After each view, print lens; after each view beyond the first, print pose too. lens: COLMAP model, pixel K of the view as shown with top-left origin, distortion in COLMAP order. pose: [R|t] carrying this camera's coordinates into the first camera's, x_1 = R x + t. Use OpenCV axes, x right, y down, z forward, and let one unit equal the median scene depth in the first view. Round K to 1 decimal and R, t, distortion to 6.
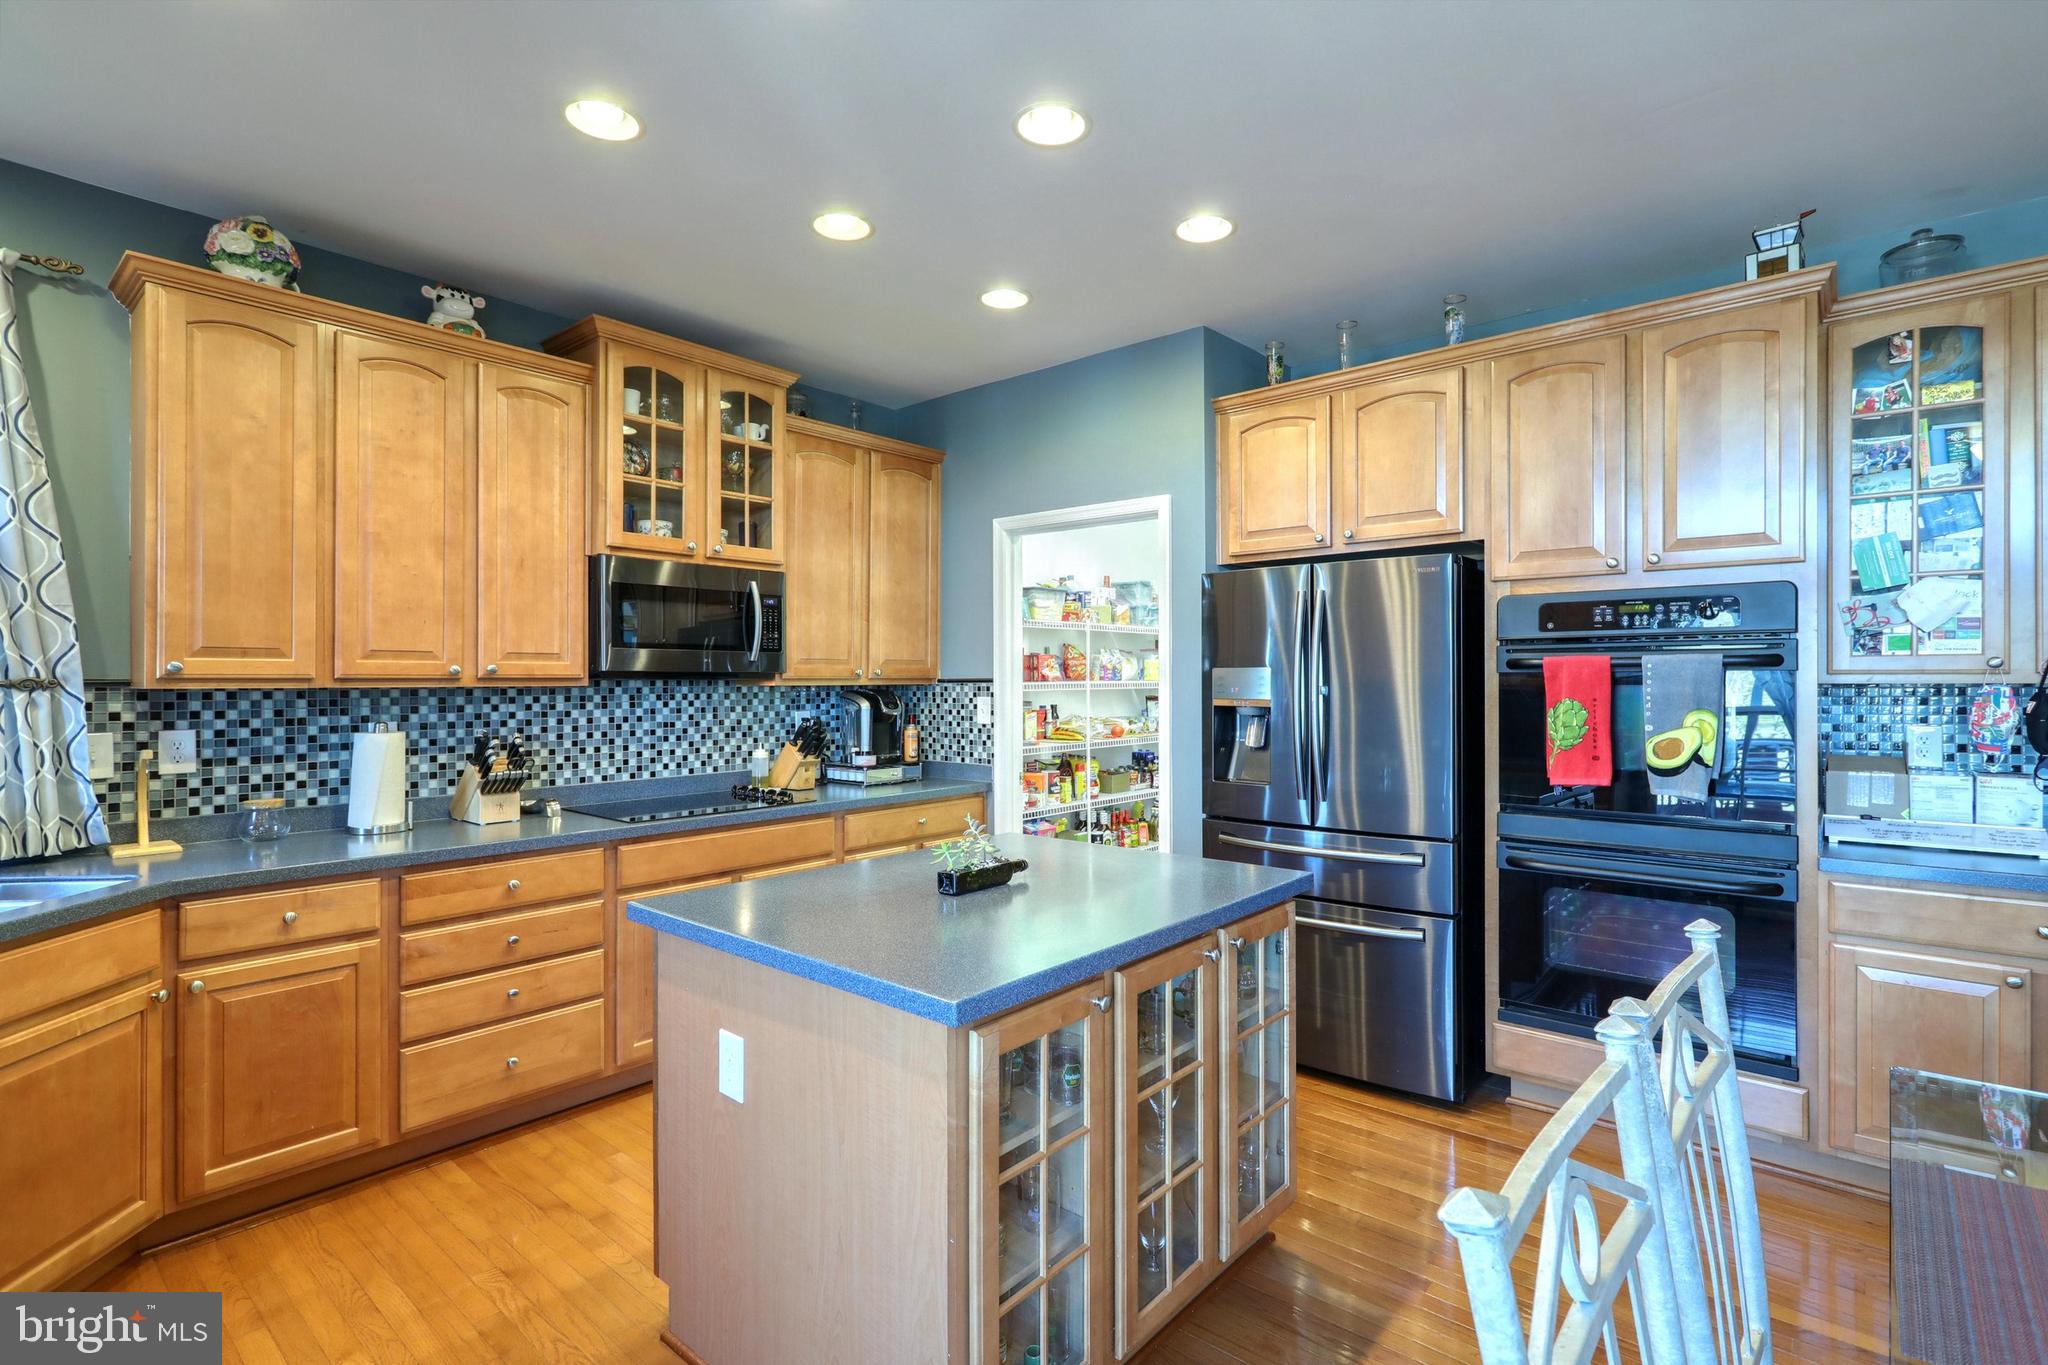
lens RADIAL K [[971.5, 0, 1016.0], [0, 971.5, 677.0], [0, 0, 1]] dist [0.001854, 0.000759]
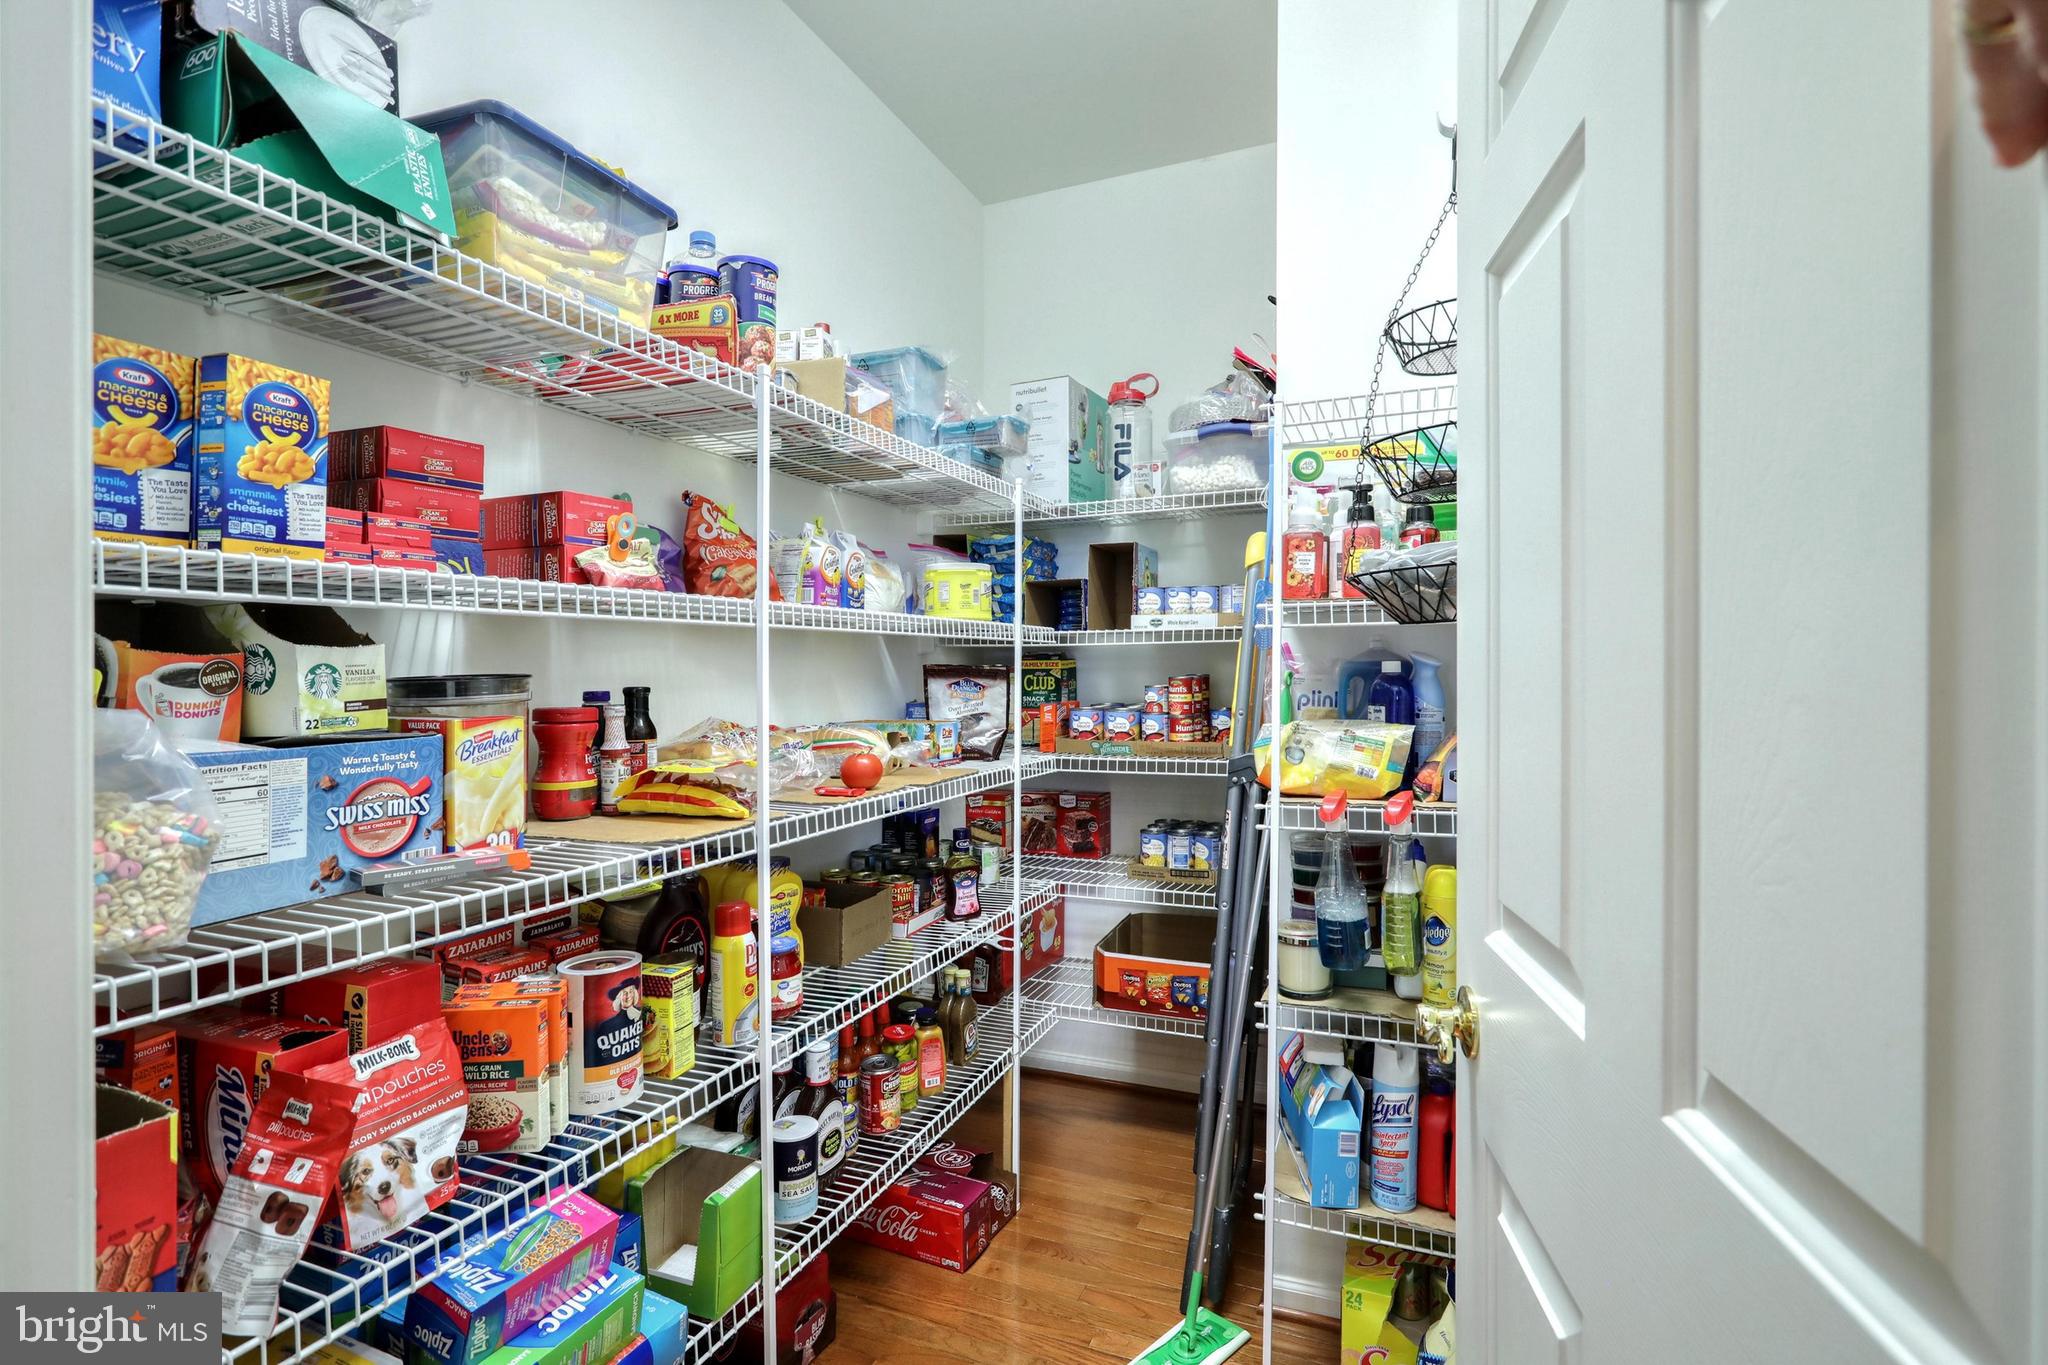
lens RADIAL K [[971.5, 0, 1020.3], [0, 971.5, 676.5], [0, 0, 1]] dist [0.001854, 0.000759]
pose [[0.948832, -0.000953, 0.315781, 0.055247], [-0.001487, 0.999971, 0.007487, 0.023103], [-0.315779, -0.007574, 0.948803, 0.701556]]
